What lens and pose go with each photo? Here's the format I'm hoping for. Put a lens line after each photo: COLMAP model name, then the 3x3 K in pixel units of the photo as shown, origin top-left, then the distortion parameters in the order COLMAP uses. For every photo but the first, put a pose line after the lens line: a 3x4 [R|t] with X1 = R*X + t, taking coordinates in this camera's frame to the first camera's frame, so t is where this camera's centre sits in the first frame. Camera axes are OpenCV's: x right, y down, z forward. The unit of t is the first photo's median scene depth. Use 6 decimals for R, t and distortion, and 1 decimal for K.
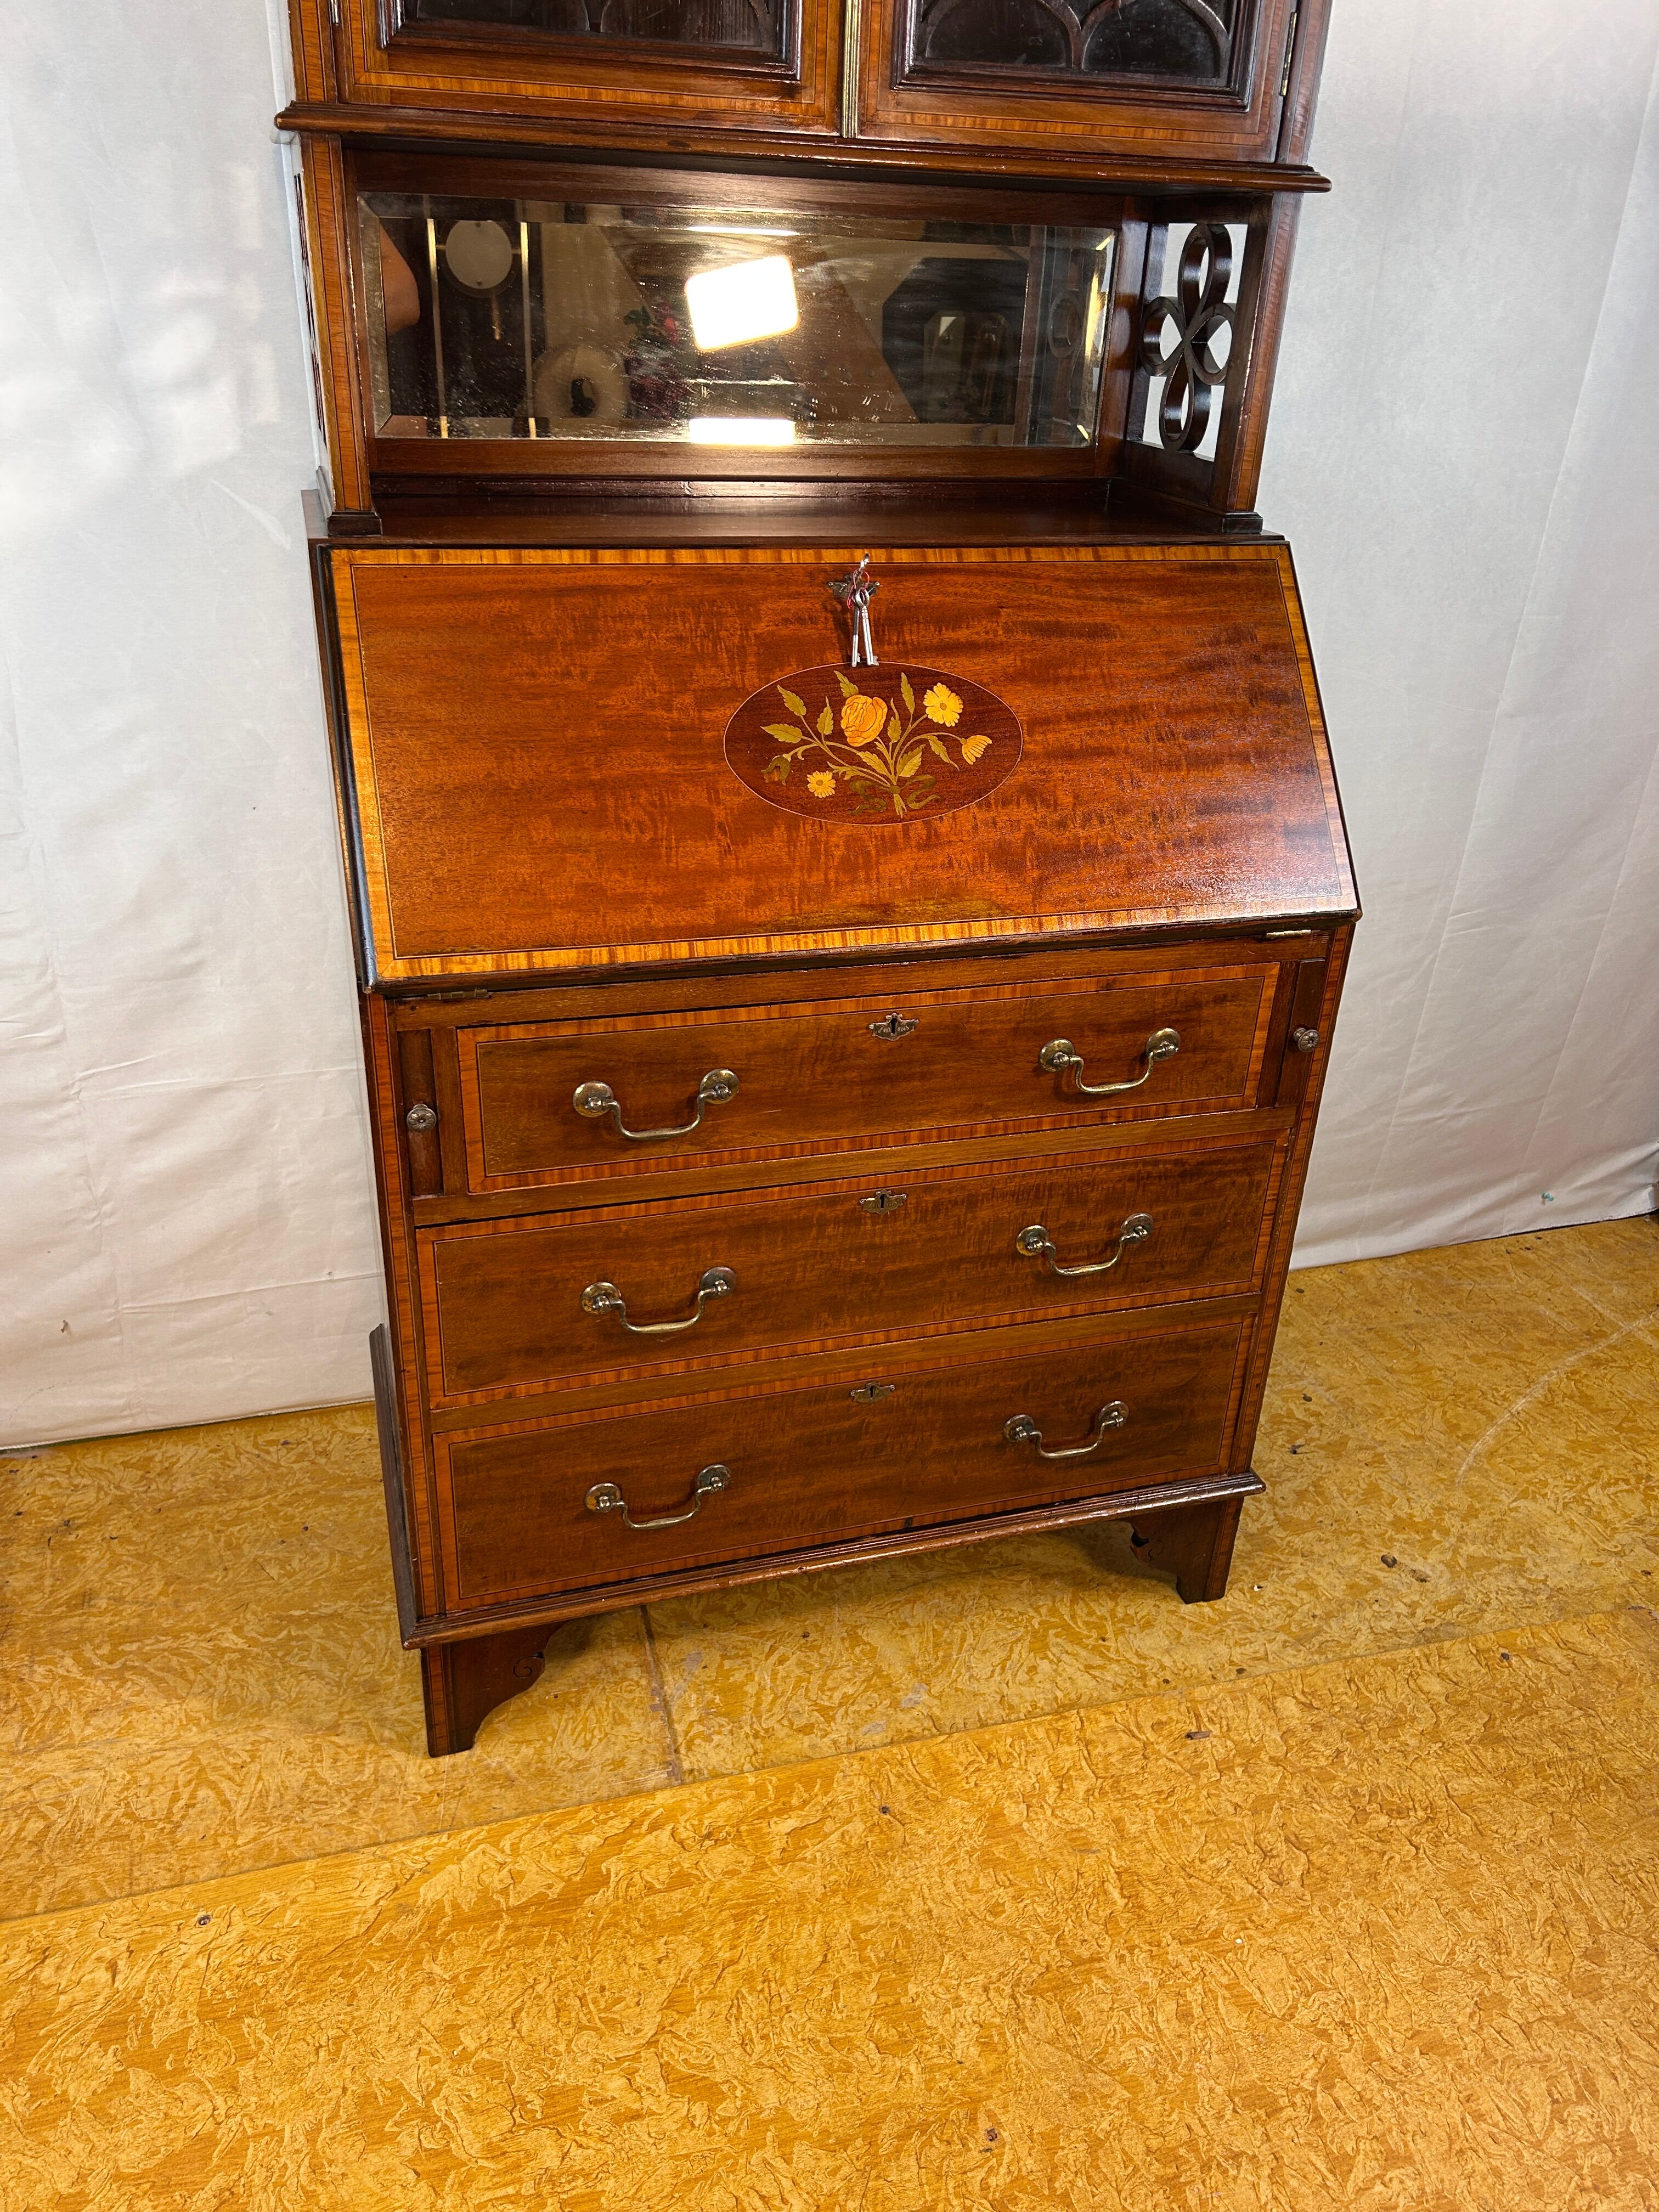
lens RADIAL K [[1673.1, 0, 823.3], [0, 1673.1, 1115.5], [0, 0, 1]] dist [0.057050, -0.058267]
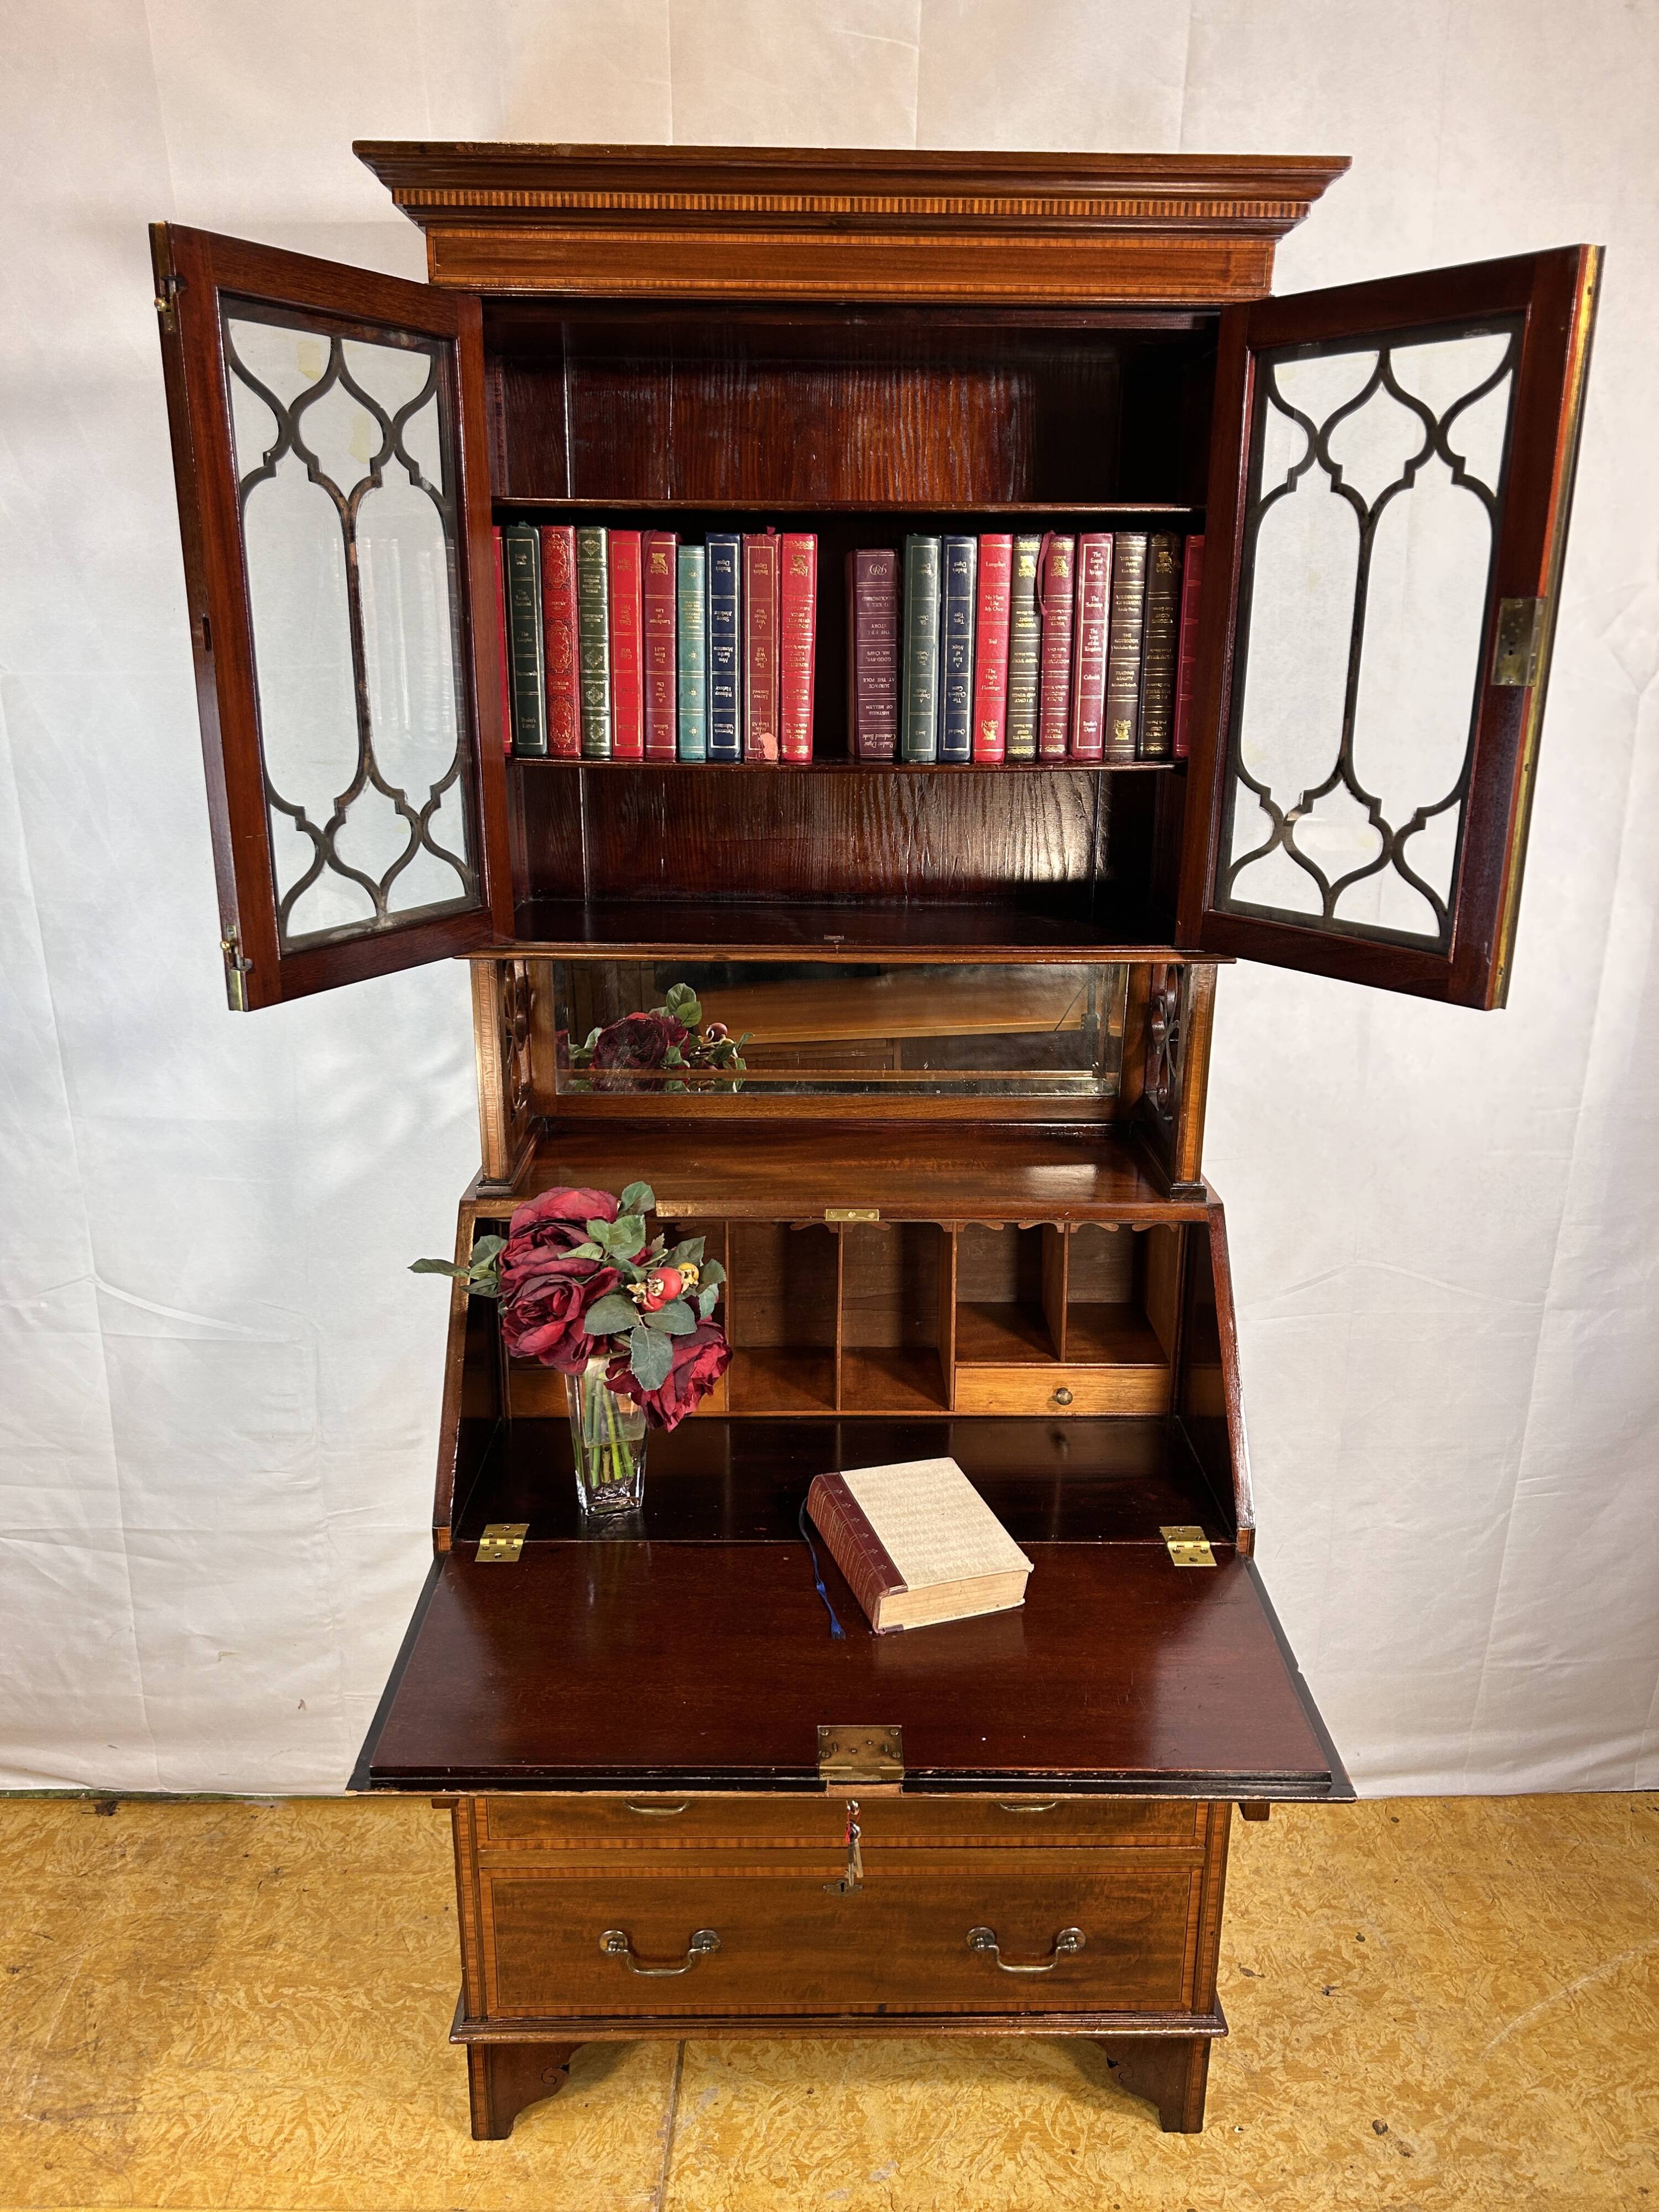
lens RADIAL K [[1673.1, 0, 826.6], [0, 1673.1, 1111.6], [0, 0, 1]] dist [0.057050, -0.058267]
pose [[0.961390, 0.049345, -0.270729, 0.303922], [-0.098594, 0.980247, -0.171452, -0.160329], [0.256921, 0.191524, 0.947264, -0.232679]]
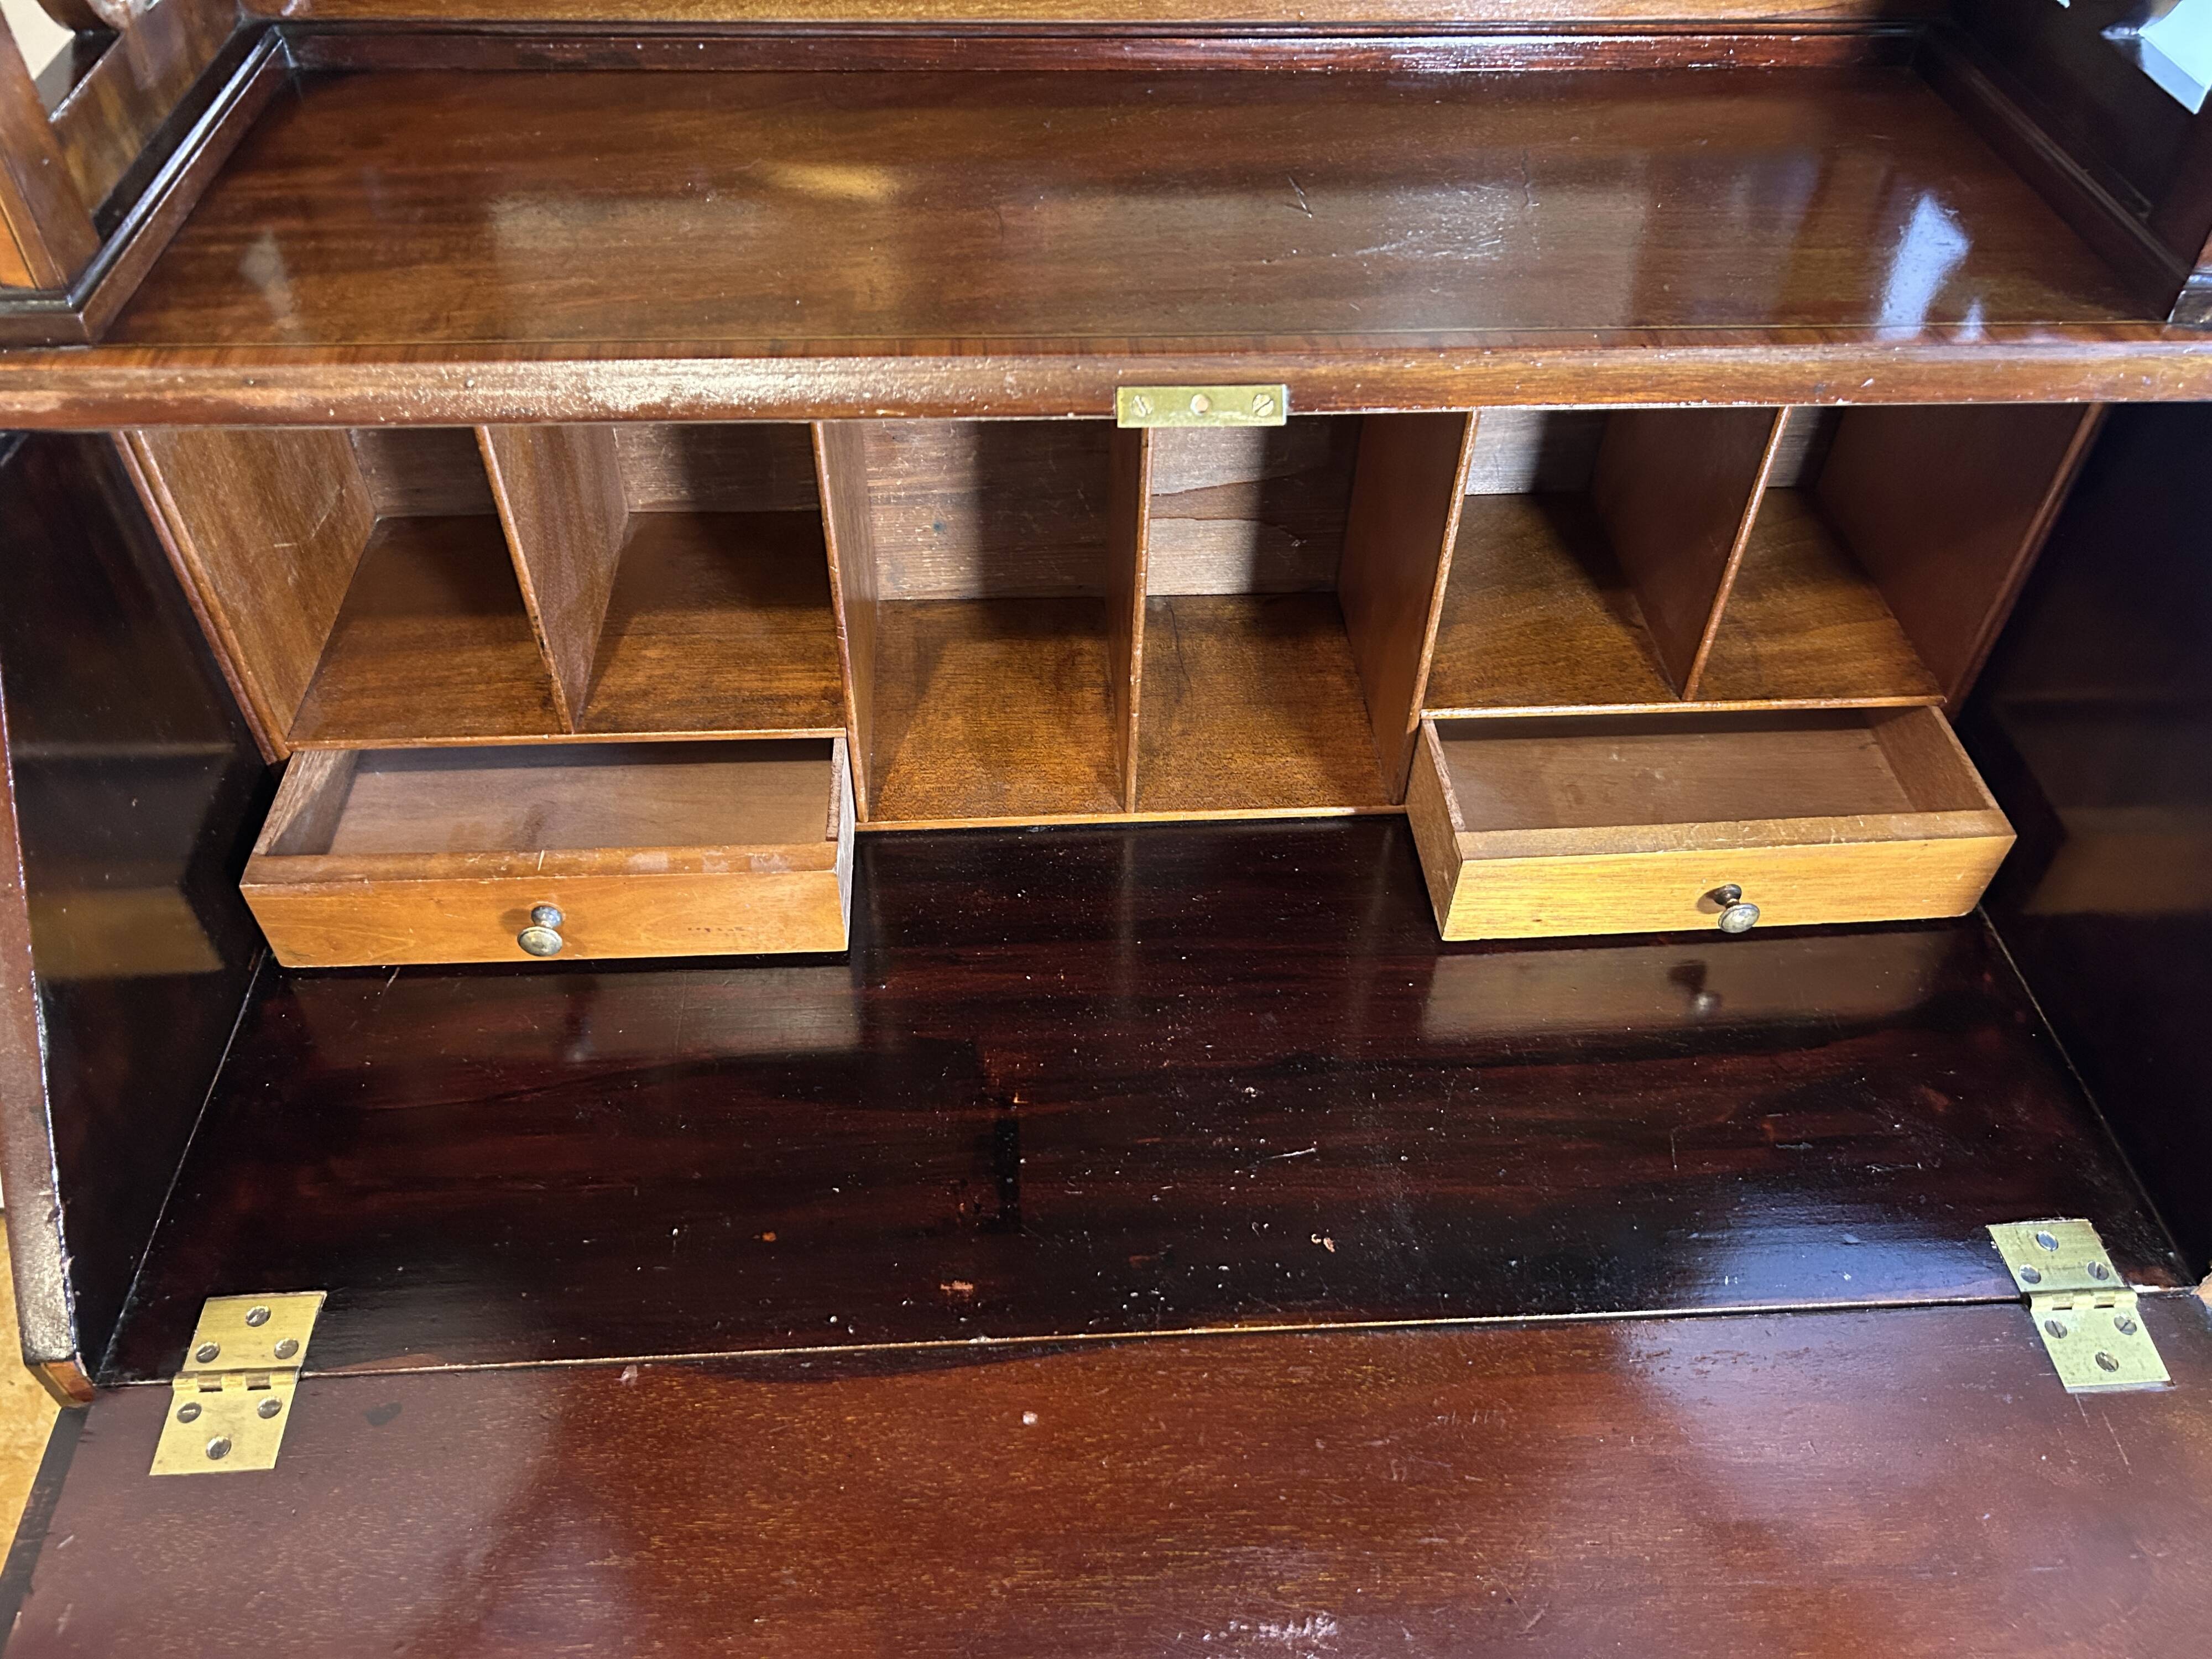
lens RADIAL K [[1673.1, 0, 1102.4], [0, 1673.1, 829.9], [0, 0, 1]] dist [0.057050, -0.058267]
pose [[0.973603, 0.148113, -0.173663, 0.070869], [-0.087744, 0.945267, 0.314280, -0.314125], [0.210707, -0.290746, 0.933311, 0.495990]]
